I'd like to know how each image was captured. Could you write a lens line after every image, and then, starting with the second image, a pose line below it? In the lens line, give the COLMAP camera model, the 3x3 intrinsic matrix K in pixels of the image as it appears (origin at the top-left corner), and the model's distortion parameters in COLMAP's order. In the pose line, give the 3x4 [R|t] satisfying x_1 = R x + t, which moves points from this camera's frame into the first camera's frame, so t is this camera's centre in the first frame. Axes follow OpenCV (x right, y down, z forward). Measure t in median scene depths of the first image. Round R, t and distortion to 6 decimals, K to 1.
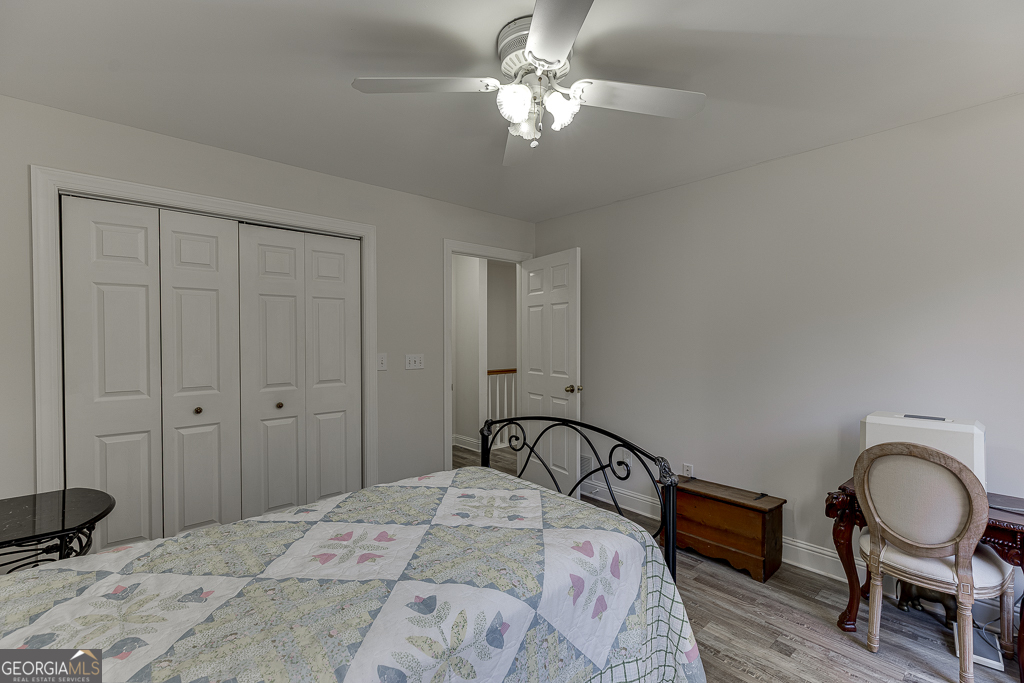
lens RADIAL K [[456.7, 0, 516.4], [0, 456.7, 345.3], [0, 0, 1]] dist [0.007199, -0.000272]
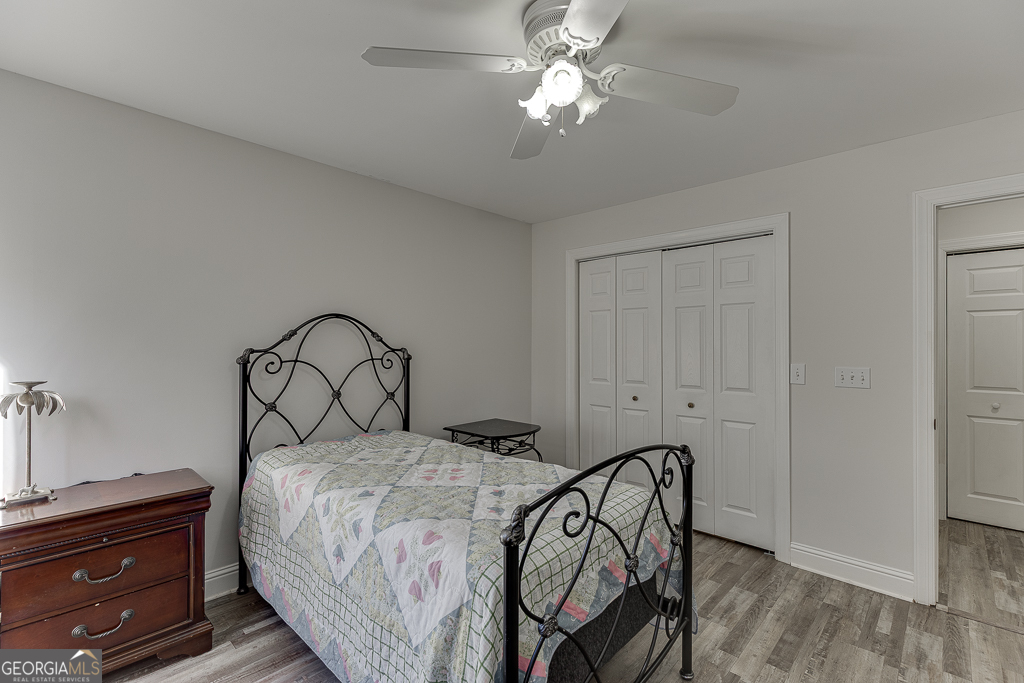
lens RADIAL K [[456.7, 0, 520.6], [0, 456.7, 342.1], [0, 0, 1]] dist [0.007199, -0.000272]
pose [[0.087970, -0.004219, -0.996114, 1.103969], [-0.018049, 0.999820, -0.005829, -0.016380], [0.995960, 0.018492, 0.087878, 0.972956]]
